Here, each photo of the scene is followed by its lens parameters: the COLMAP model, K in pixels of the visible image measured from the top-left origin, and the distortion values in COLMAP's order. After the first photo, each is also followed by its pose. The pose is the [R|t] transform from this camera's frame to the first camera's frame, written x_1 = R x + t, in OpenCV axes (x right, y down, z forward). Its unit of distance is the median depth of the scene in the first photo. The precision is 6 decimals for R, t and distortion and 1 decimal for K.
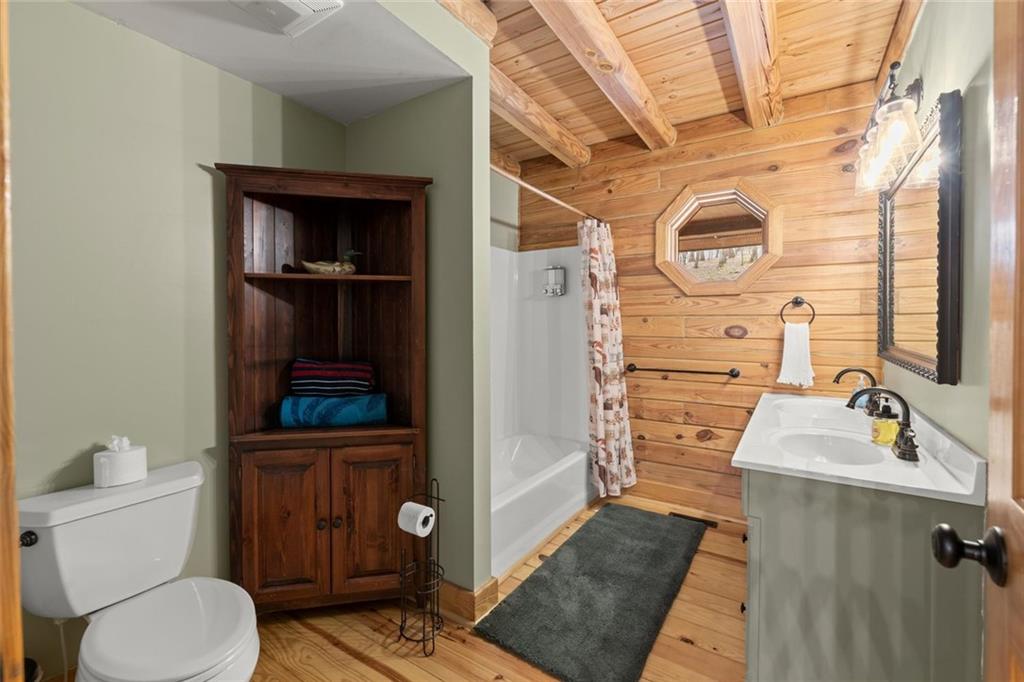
lens RADIAL K [[443.2, 0, 510.0], [0, 443.2, 335.2], [0, 0, 1]] dist [0.000910, 0.000446]
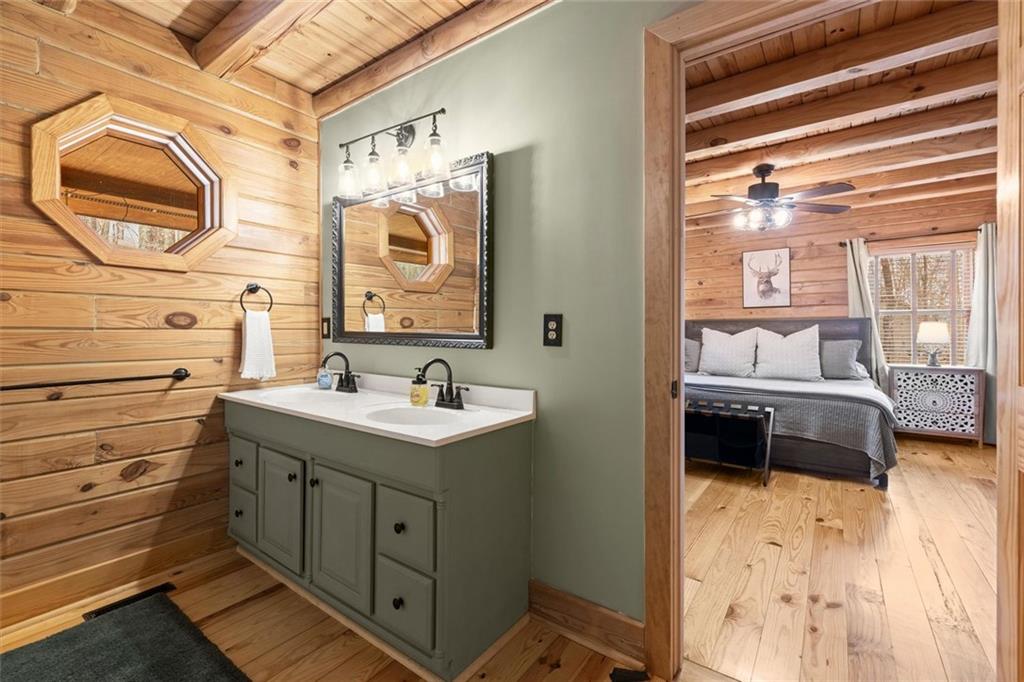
lens RADIAL K [[443.2, 0, 510.5], [0, 443.2, 331.4], [0, 0, 1]] dist [0.000910, 0.000446]
pose [[0.054273, -0.002845, 0.998522, -0.220457], [0.022387, 0.999748, 0.001632, 0.022888], [-0.998275, 0.022265, 0.054323, 0.383606]]
